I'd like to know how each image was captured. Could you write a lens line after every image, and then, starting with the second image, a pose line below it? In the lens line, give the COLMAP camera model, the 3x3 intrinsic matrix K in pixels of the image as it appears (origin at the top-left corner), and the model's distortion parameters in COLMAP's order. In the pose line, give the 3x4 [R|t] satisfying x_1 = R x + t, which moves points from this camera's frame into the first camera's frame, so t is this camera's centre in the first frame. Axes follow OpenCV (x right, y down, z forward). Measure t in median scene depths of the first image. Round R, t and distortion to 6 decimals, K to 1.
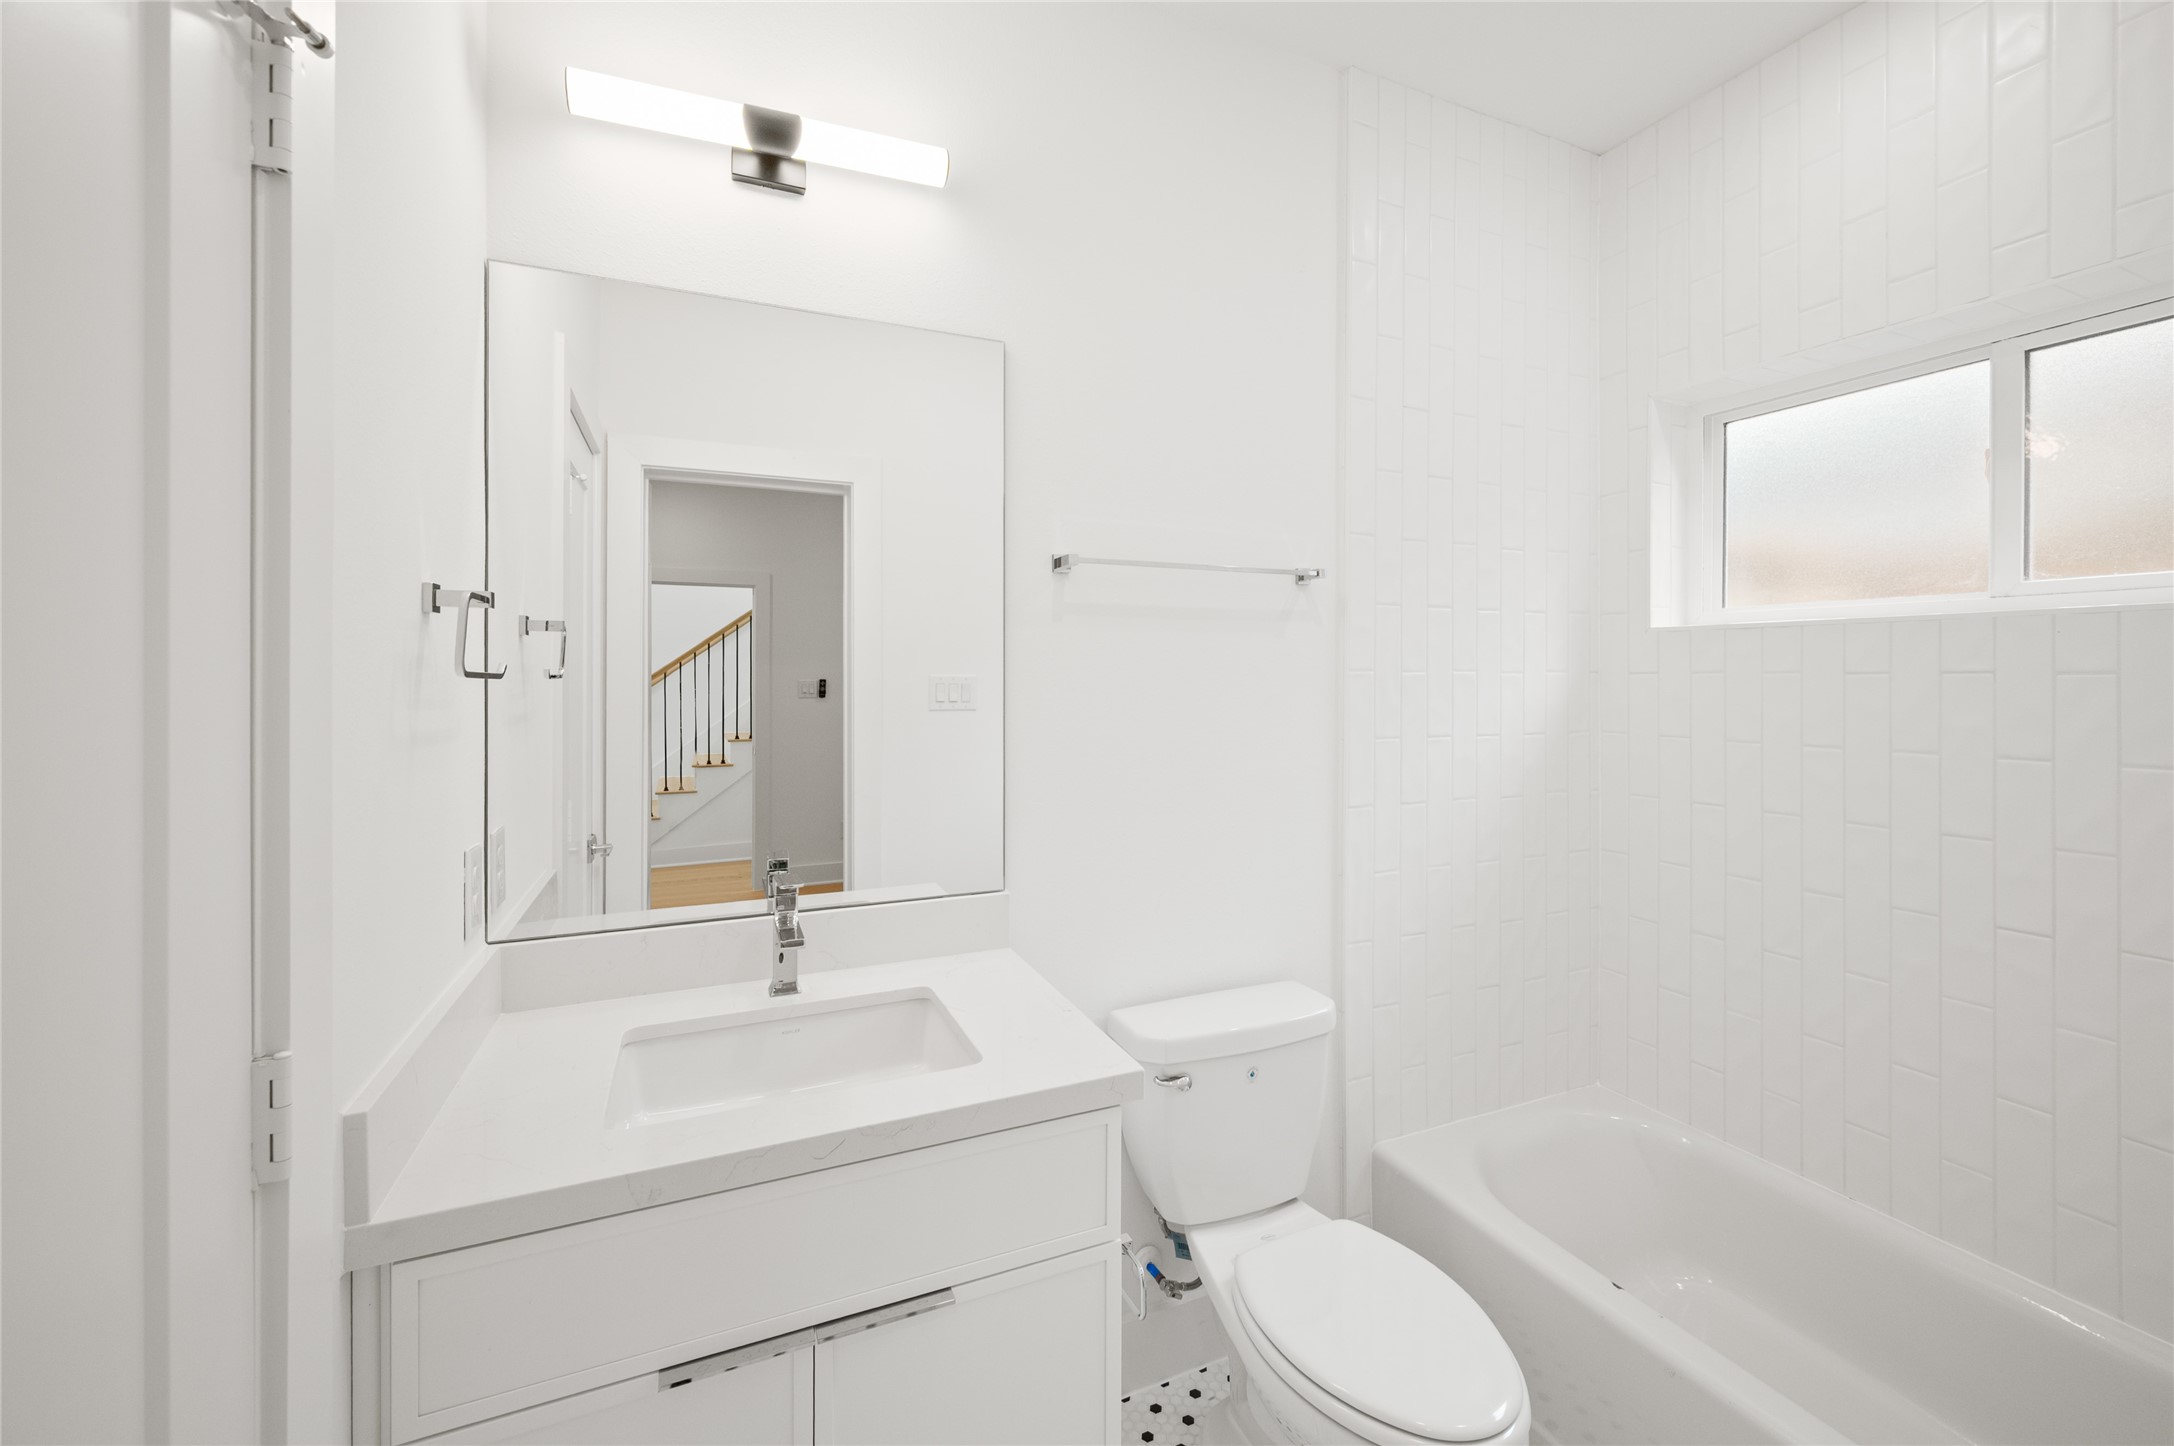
lens RADIAL K [[923.2, 0, 1089.1], [0, 923.2, 677.2], [0, 0, 1]] dist [-0.000897, -0.000088]
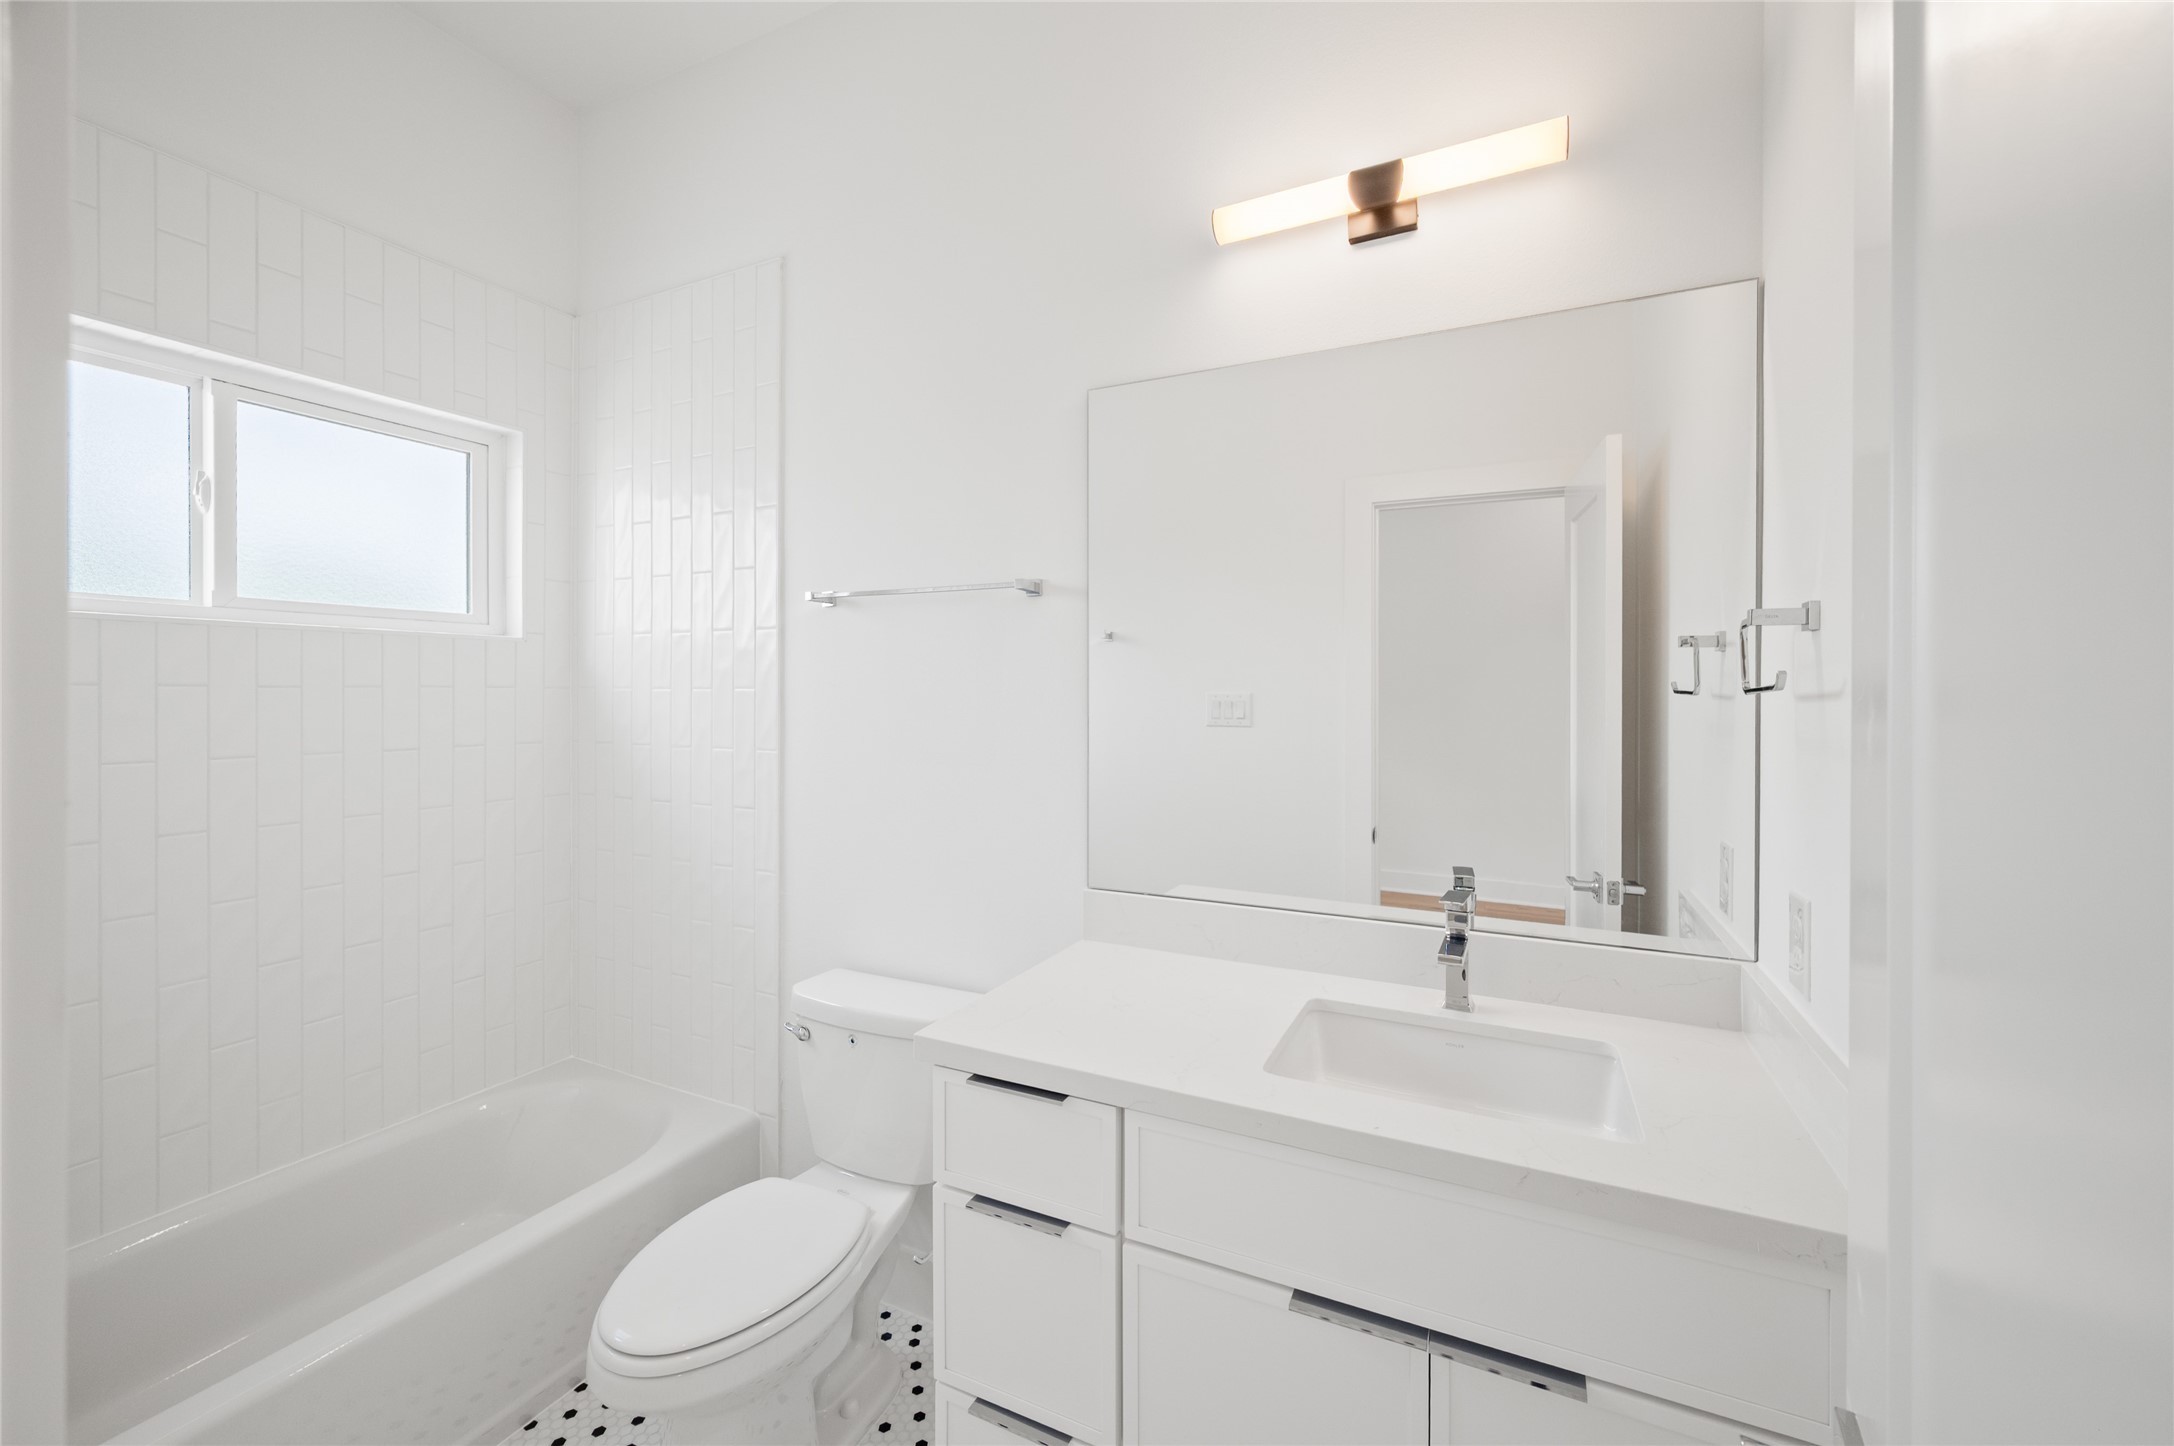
lens RADIAL K [[872.9, 0, 1094.4], [0, 872.9, 695.1], [0, 0, 1]] dist [0.000082, -0.000096]
pose [[0.646007, 0.006072, -0.763307, 0.210813], [-0.009112, 0.999958, 0.000242, 0.000563], [0.763277, 0.006799, 0.646036, 0.098711]]
